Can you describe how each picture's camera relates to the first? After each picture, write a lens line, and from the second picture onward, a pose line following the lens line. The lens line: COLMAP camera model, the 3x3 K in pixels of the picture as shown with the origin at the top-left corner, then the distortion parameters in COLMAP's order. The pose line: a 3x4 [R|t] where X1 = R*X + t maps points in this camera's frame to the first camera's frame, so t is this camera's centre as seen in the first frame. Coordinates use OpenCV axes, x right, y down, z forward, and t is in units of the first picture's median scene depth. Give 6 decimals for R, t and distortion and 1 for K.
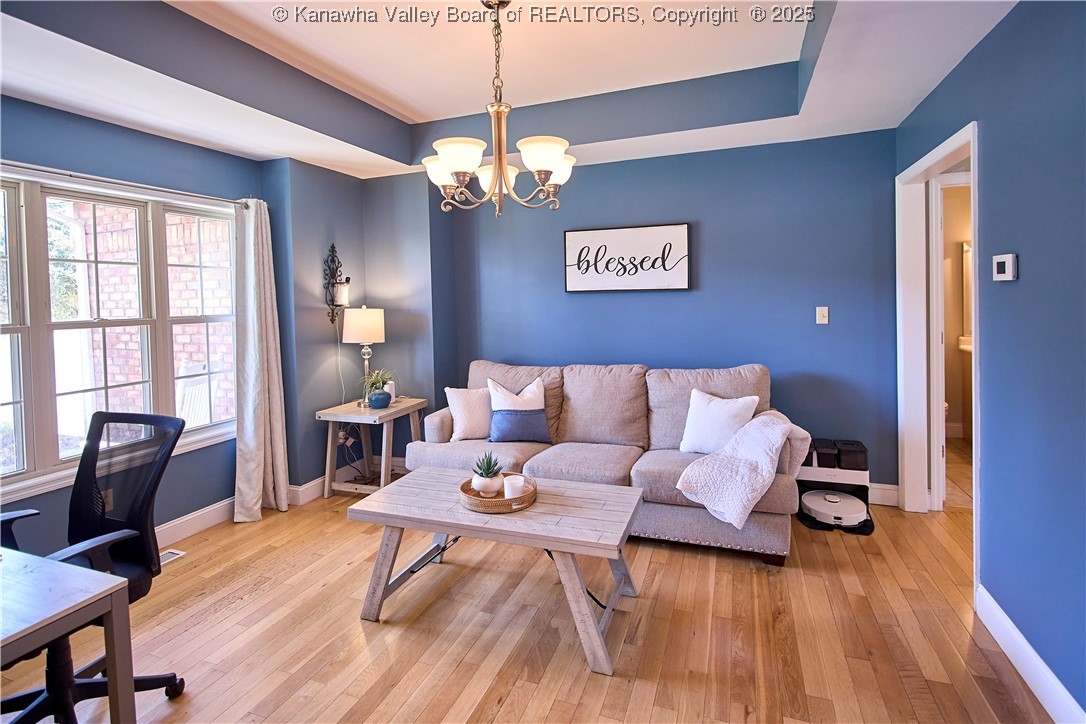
lens RADIAL K [[537.5, 0, 544.7], [0, 537.5, 309.0], [0, 0, 1]] dist [0.000196, -0.000667]
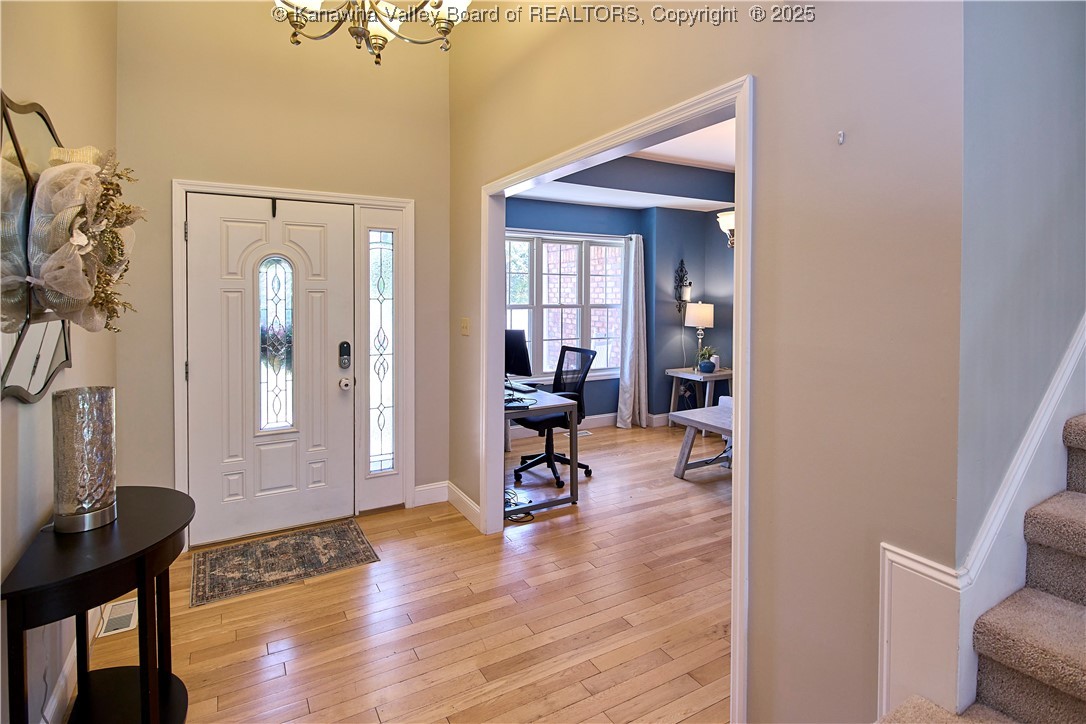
lens RADIAL K [[537.5, 0, 544.7], [0, 537.5, 309.0], [0, 0, 1]] dist [0.000196, -0.000667]
pose [[0.777359, 0.042552, -0.627616, 0.279254], [-0.037219, 0.999073, 0.021638, -0.002019], [0.627955, 0.006539, 0.778222, -0.440568]]
